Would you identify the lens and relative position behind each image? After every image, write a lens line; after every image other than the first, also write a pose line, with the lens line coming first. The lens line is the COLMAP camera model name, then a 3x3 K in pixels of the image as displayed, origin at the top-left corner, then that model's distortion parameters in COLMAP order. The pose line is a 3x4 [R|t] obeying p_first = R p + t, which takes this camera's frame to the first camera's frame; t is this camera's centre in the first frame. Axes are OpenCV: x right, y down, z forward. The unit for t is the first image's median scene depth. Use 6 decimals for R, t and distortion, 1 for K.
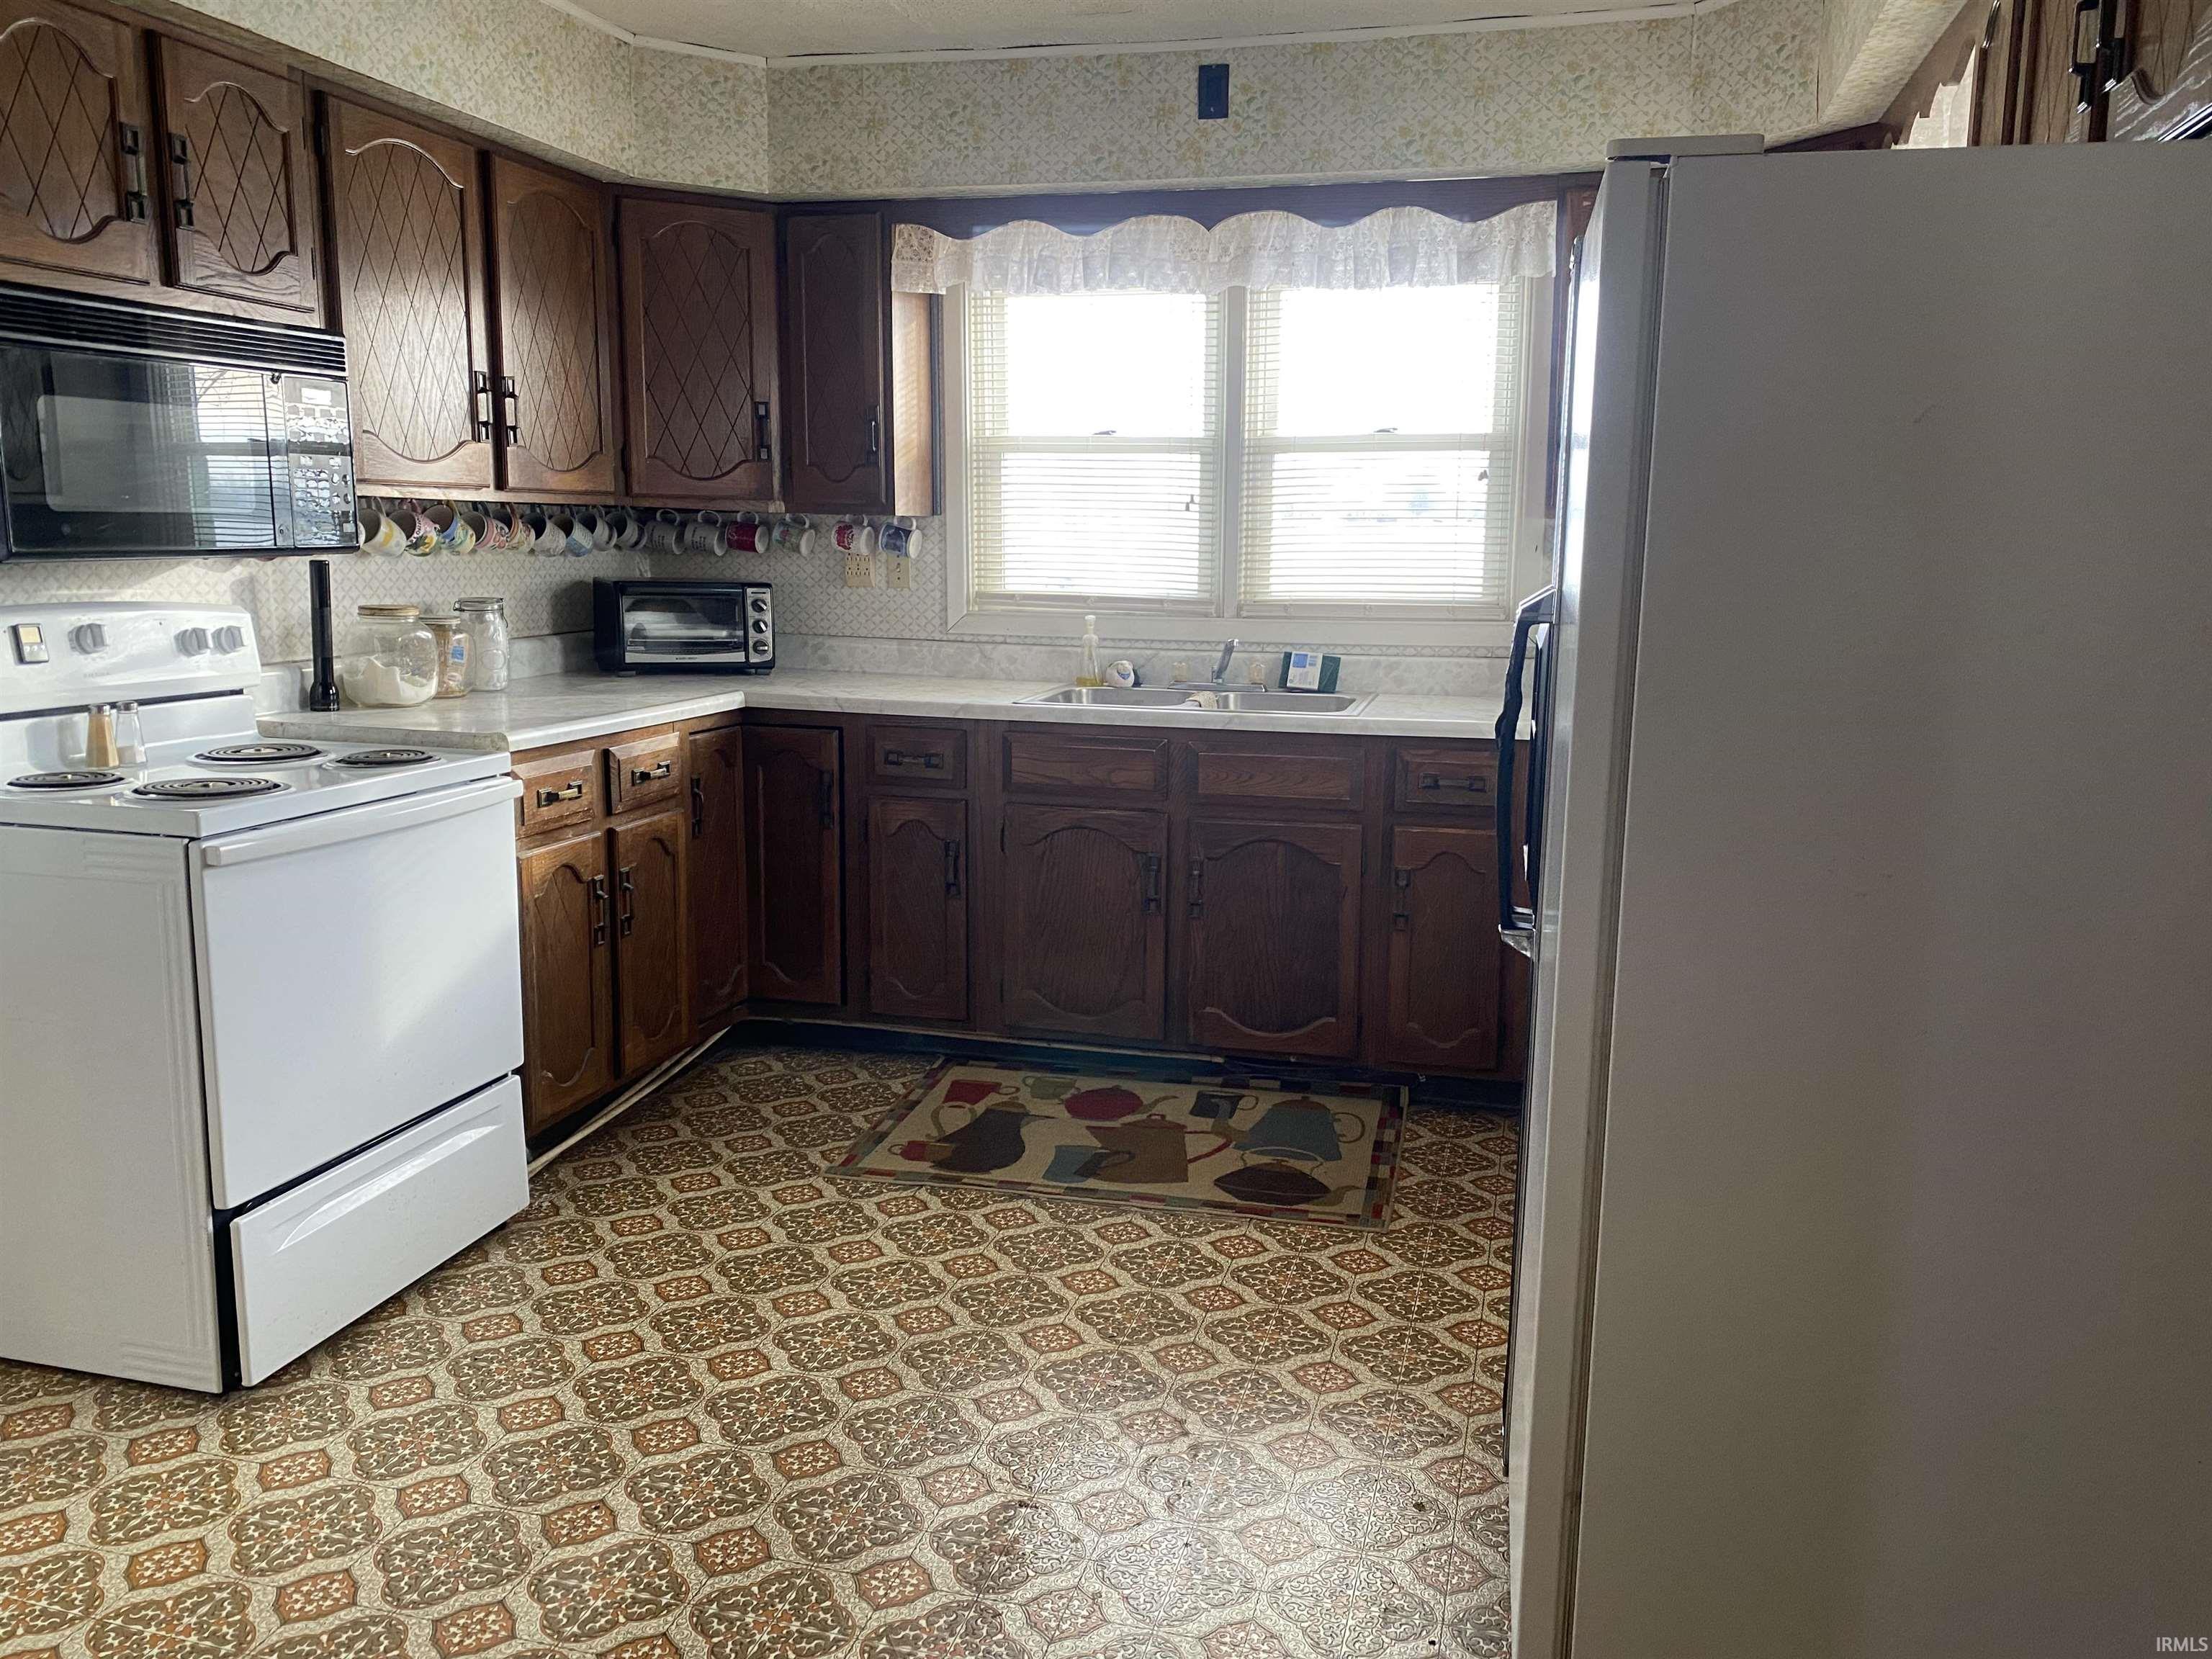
lens RADIAL K [[1675.6, 0, 1106.0], [0, 1675.6, 829.5], [0, 0, 1]] dist [0.089826, -0.199638]
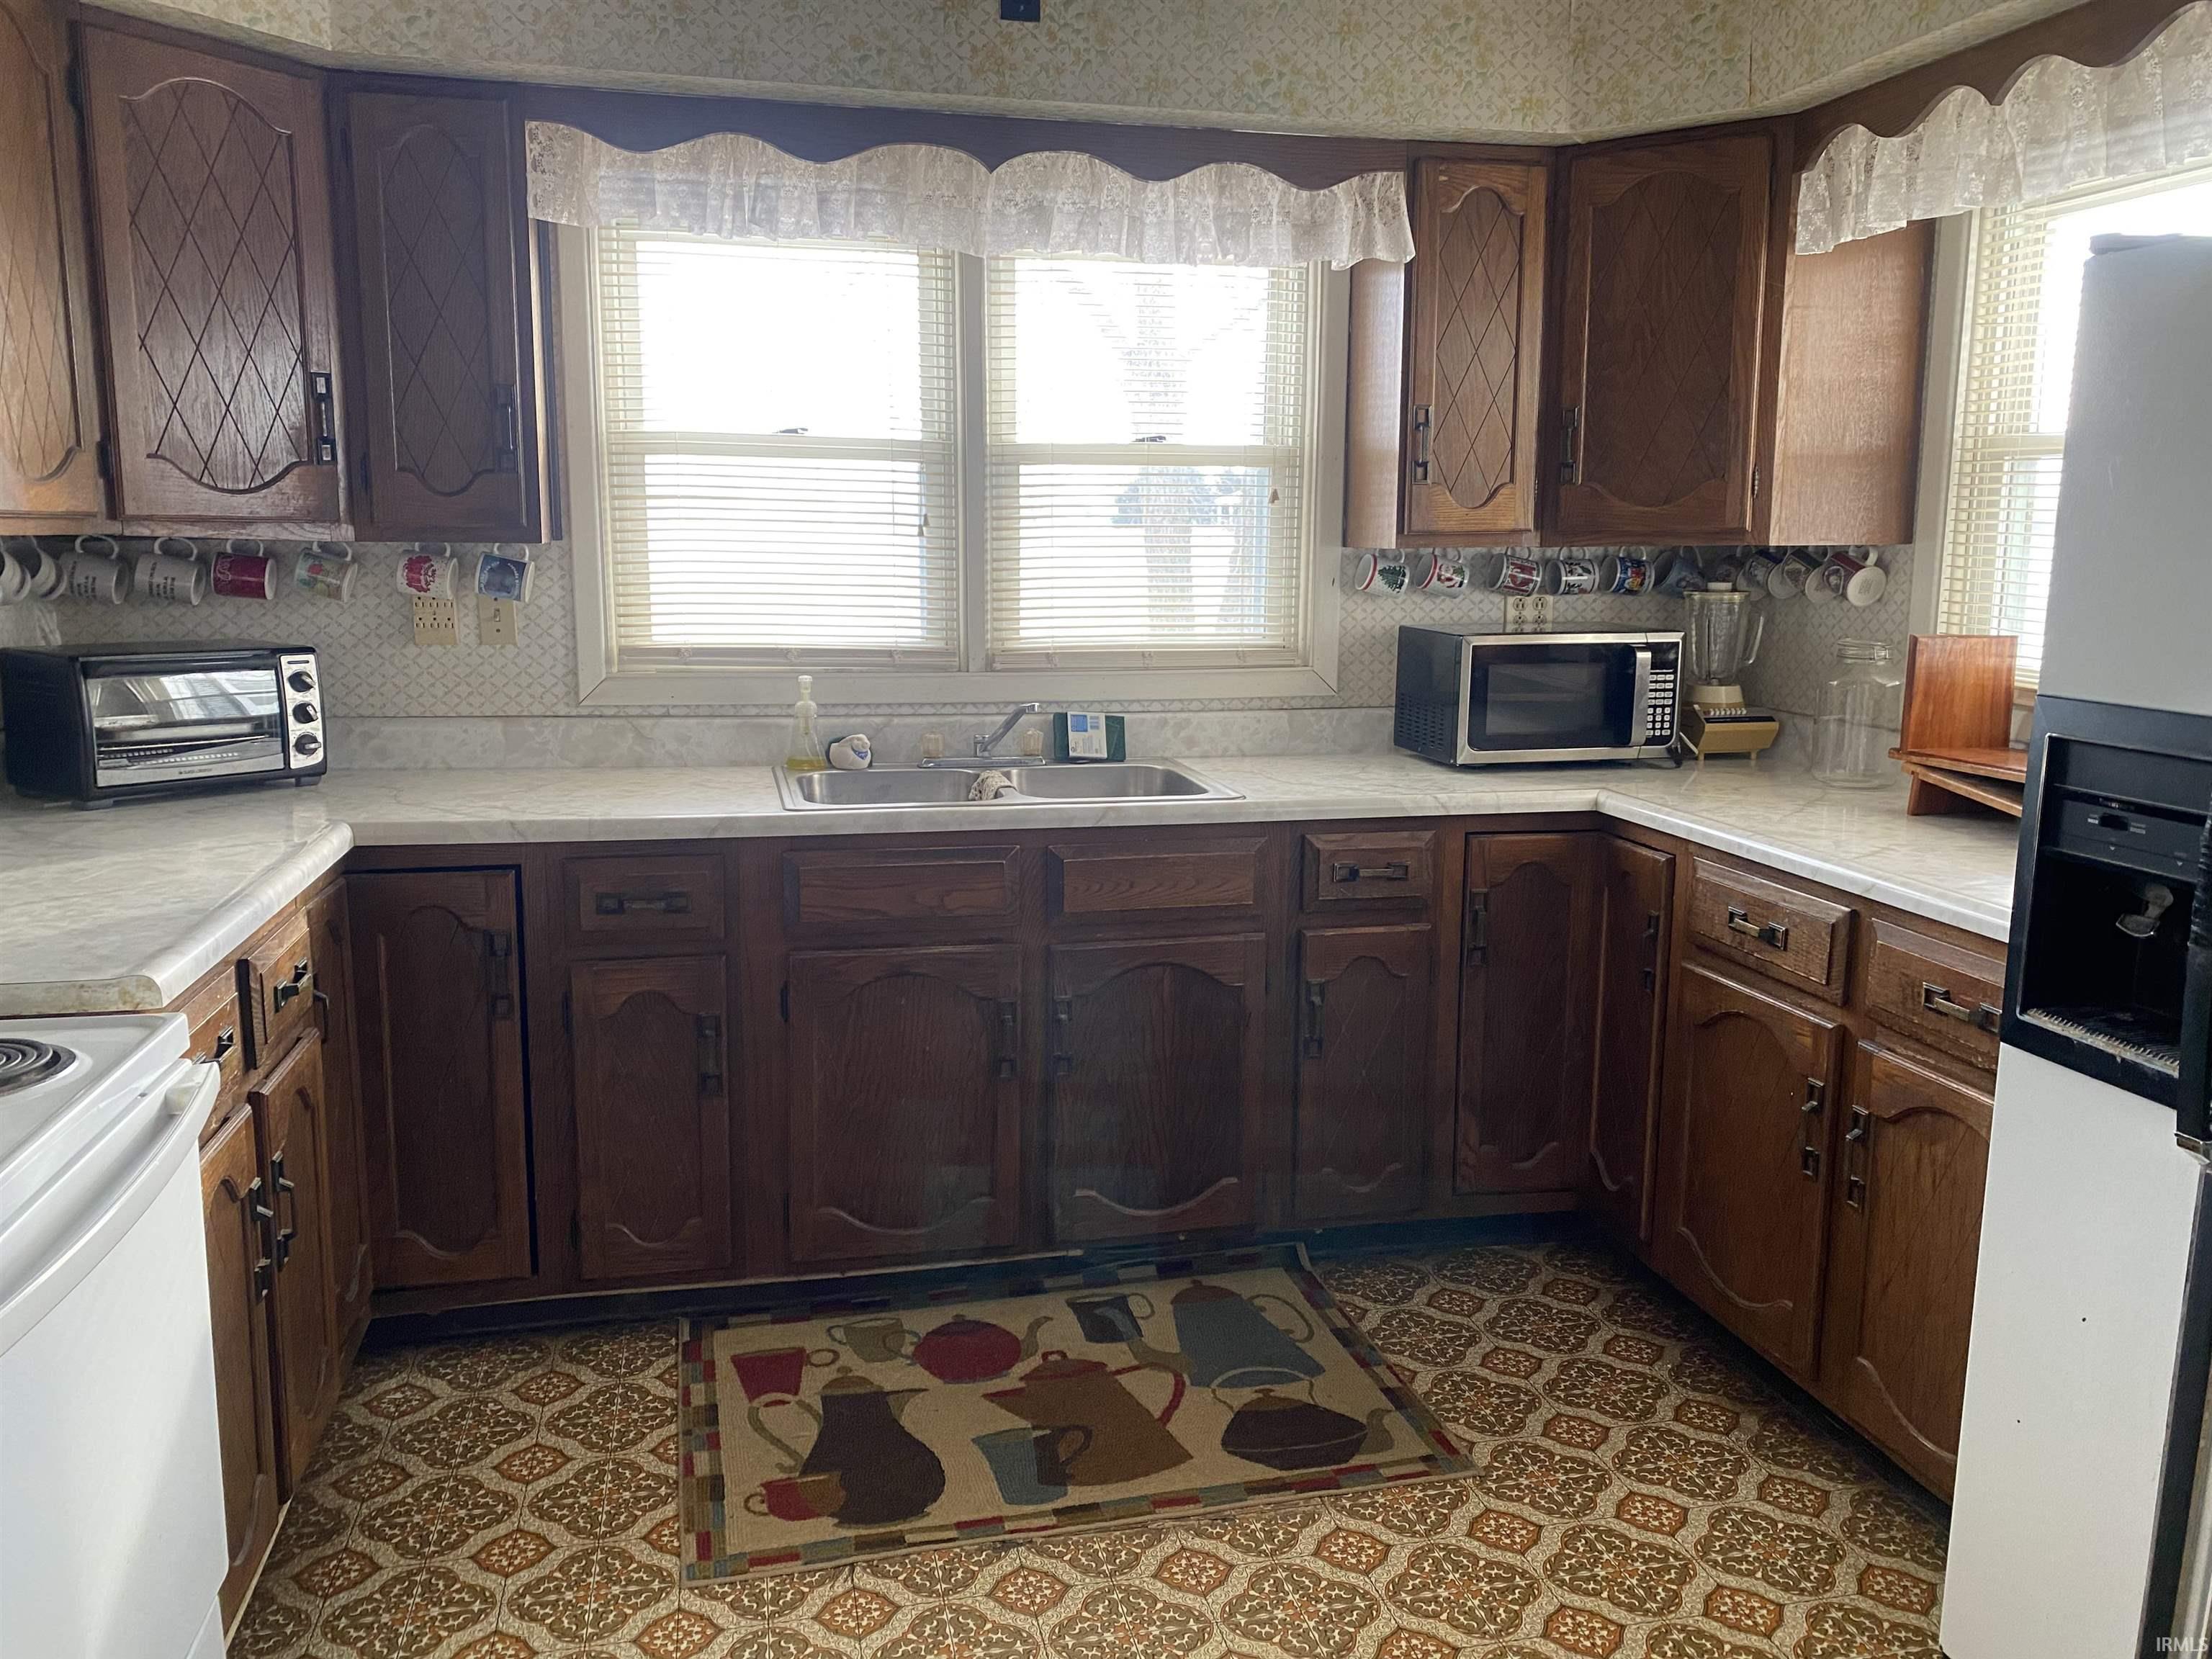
lens RADIAL K [[1693.4, 0, 1102.7], [0, 1693.4, 812.0], [0, 0, 1]] dist [0.088204, -0.215061]
pose [[0.888254, -0.077897, 0.452699, -0.257484], [0.083011, 0.996512, 0.008594, -0.068528], [-0.451789, 0.029945, 0.891622, 0.296184]]
